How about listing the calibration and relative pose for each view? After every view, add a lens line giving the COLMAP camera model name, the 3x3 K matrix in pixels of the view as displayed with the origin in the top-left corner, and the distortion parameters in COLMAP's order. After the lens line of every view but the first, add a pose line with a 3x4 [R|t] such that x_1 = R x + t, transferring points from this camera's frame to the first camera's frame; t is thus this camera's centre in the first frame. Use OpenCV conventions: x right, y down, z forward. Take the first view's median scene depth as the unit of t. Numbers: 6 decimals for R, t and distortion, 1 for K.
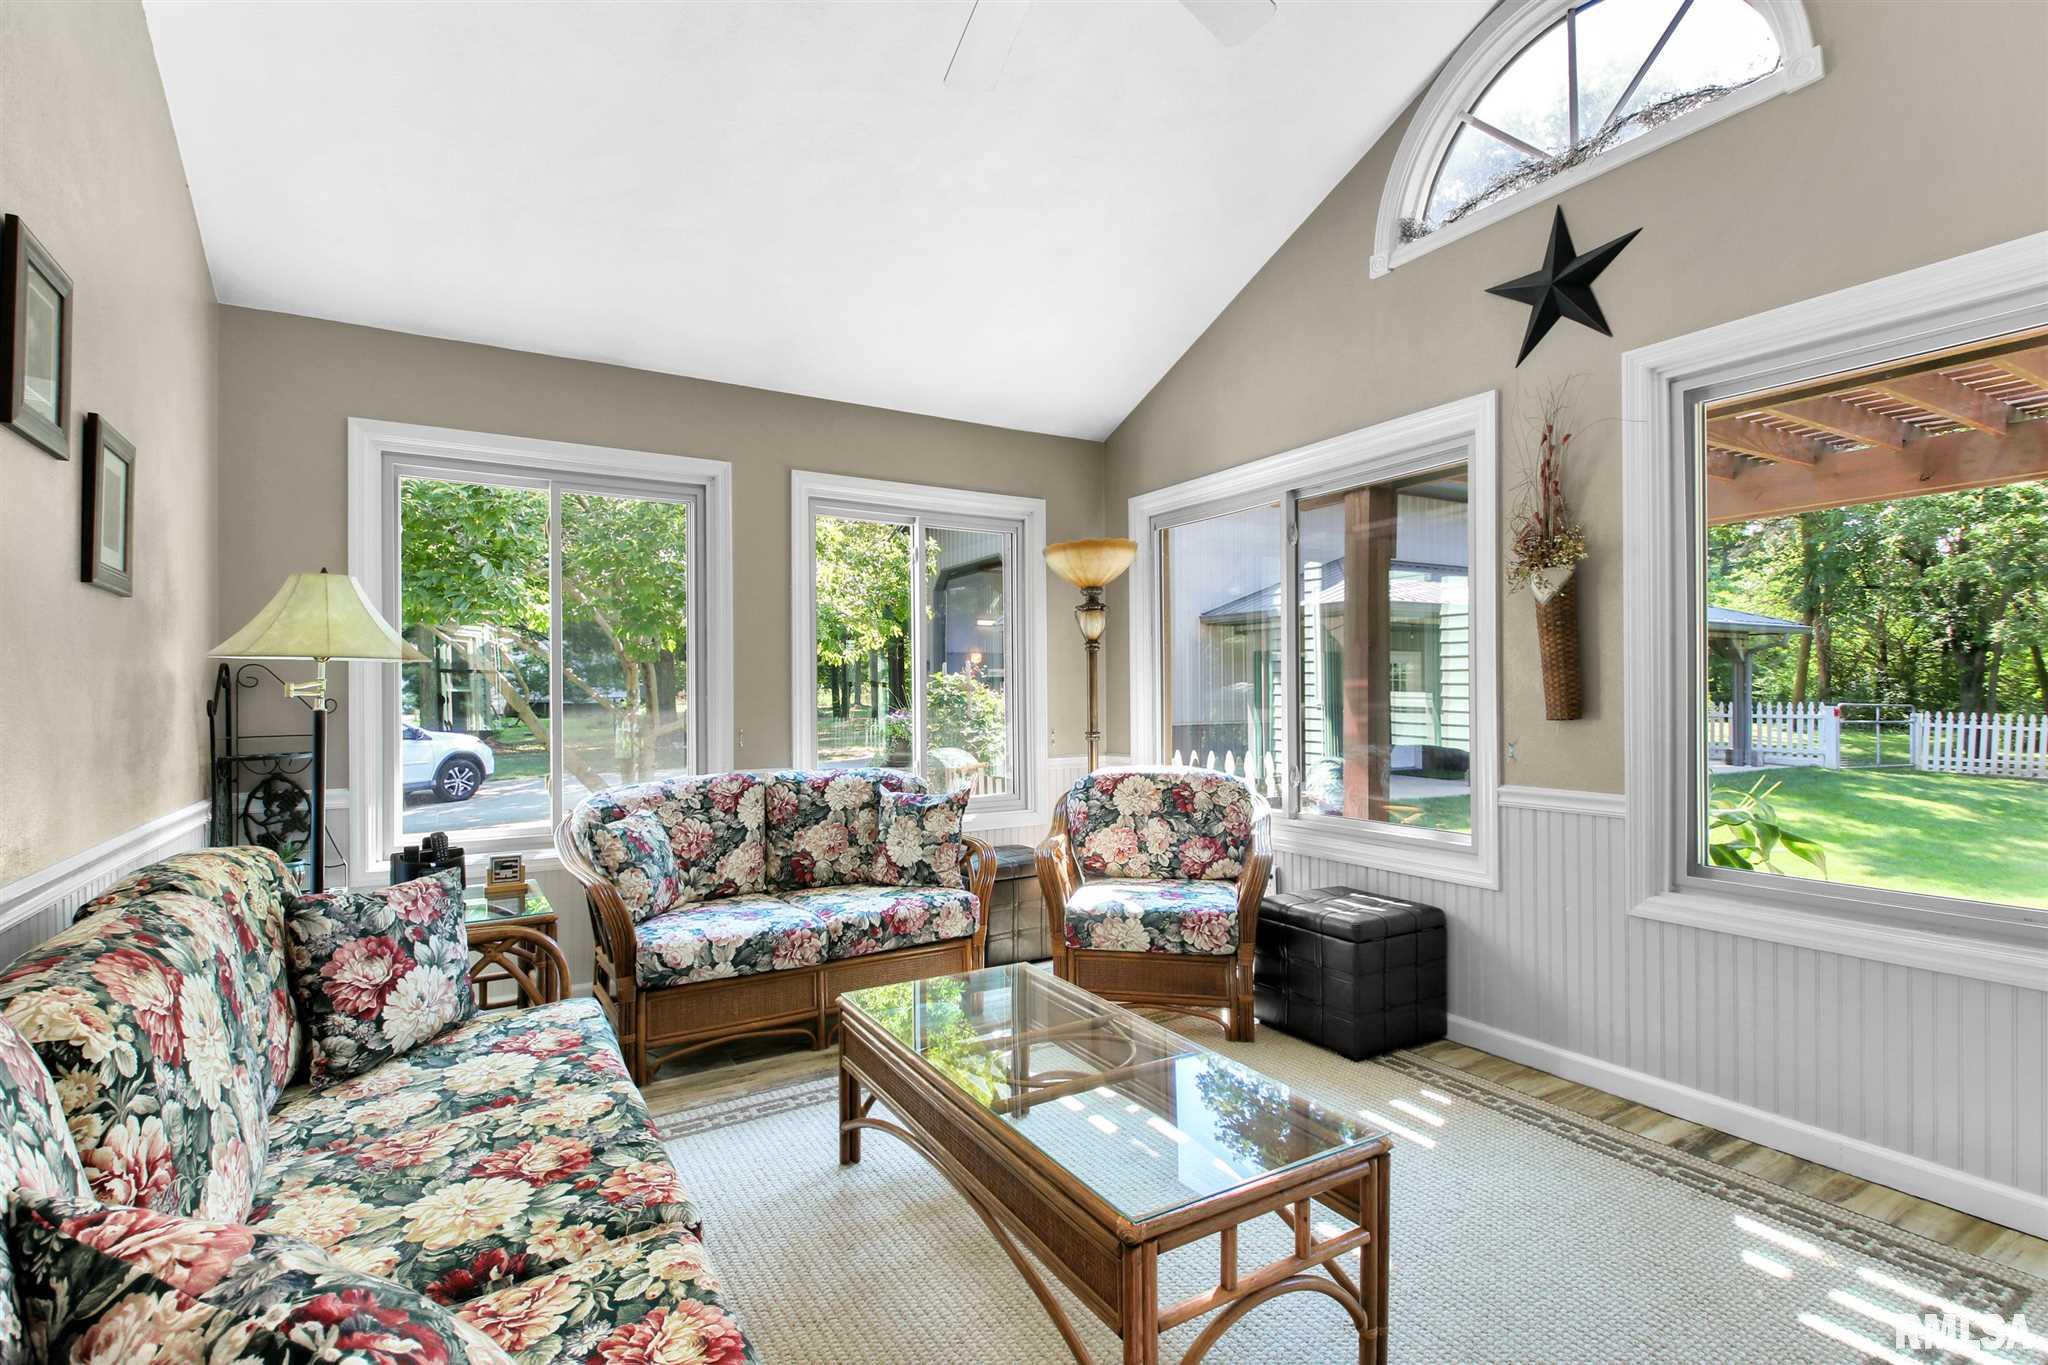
lens RADIAL K [[959.6, 0, 1007.7], [0, 959.6, 692.2], [0, 0, 1]] dist [0.002669, 0.000260]
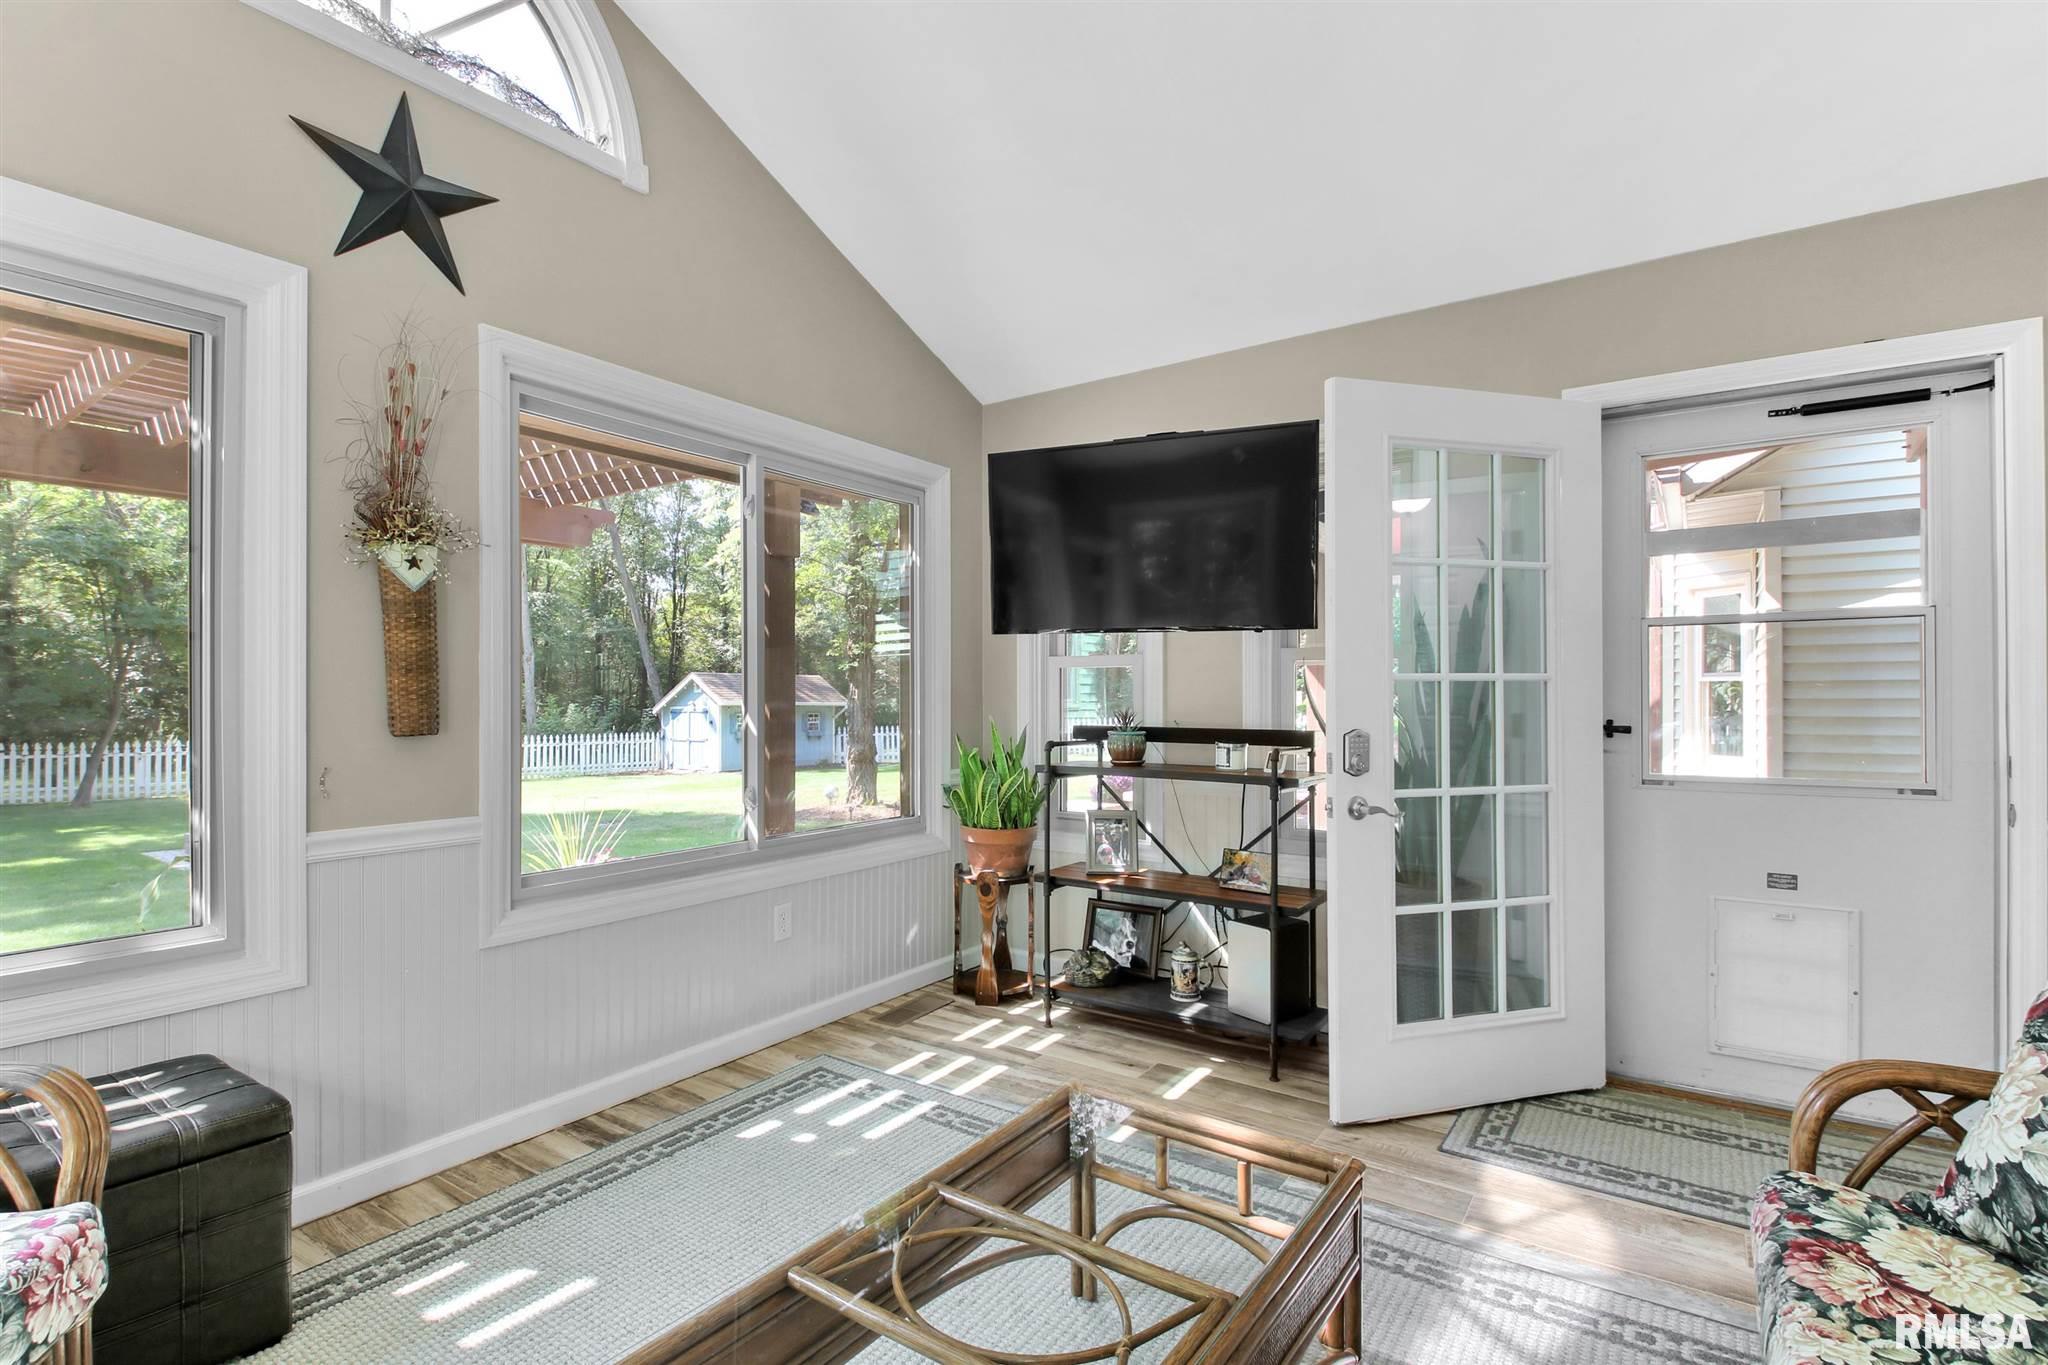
lens RADIAL K [[959.6, 0, 1007.7], [0, 959.6, 692.2], [0, 0, 1]] dist [0.002669, 0.000260]
pose [[-0.396493, 0.010144, 0.917982, -0.375228], [0.003226, 0.999948, -0.009657, 0.001843], [-0.918032, -0.000868, -0.396505, 0.904652]]
